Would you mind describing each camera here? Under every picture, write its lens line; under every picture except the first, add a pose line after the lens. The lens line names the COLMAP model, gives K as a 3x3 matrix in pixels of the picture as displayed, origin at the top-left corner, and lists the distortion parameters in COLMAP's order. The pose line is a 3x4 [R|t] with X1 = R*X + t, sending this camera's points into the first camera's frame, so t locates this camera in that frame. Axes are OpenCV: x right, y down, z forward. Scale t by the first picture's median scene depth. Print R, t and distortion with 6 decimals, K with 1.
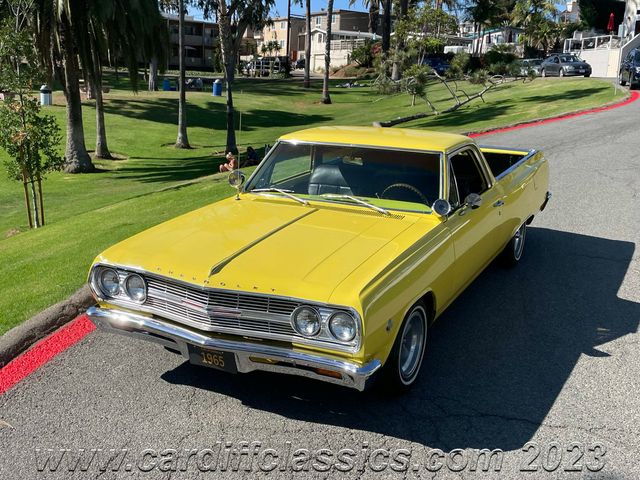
lens RADIAL K [[732.4, 0, 331.2], [0, 732.4, 242.3], [0, 0, 1]] dist [0.086168, -0.021047]
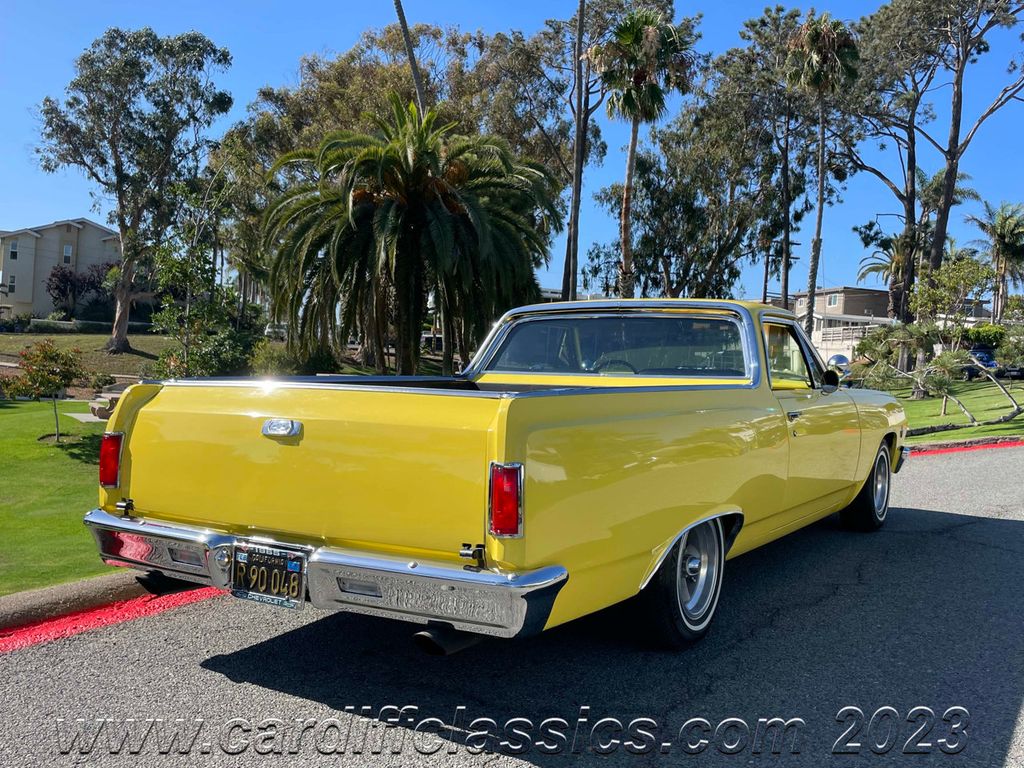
lens RADIAL K [[1001.9, 0, 511.4], [0, 1001.9, 403.9], [0, 0, 1]] dist [0.107709, -0.168814]
pose [[0.950395, 0.023921, -0.310125, 0.045872], [-0.085240, 0.978899, -0.185717, -0.007205], [0.299138, 0.202940, 0.932380, 0.129255]]
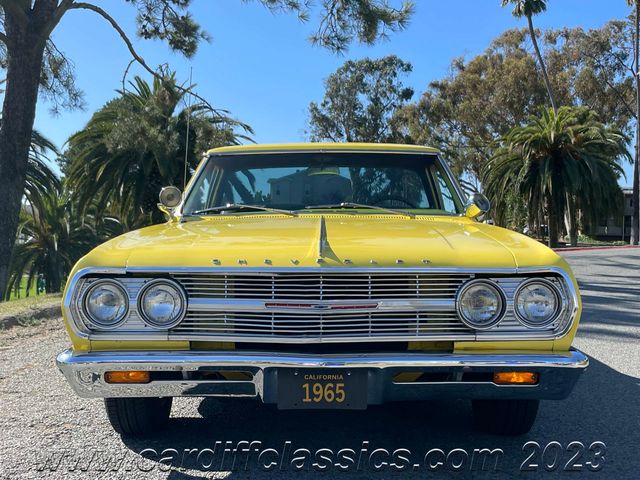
lens RADIAL K [[799.6, 0, 320.0], [0, 799.6, 240.0], [0, 0, 1]] dist [0.059986, -0.027620]
pose [[0.803116, -0.041485, -0.594376, 0.199838], [-0.107160, 0.971249, -0.212583, 0.161688], [0.586107, 0.234422, 0.775581, -0.436860]]
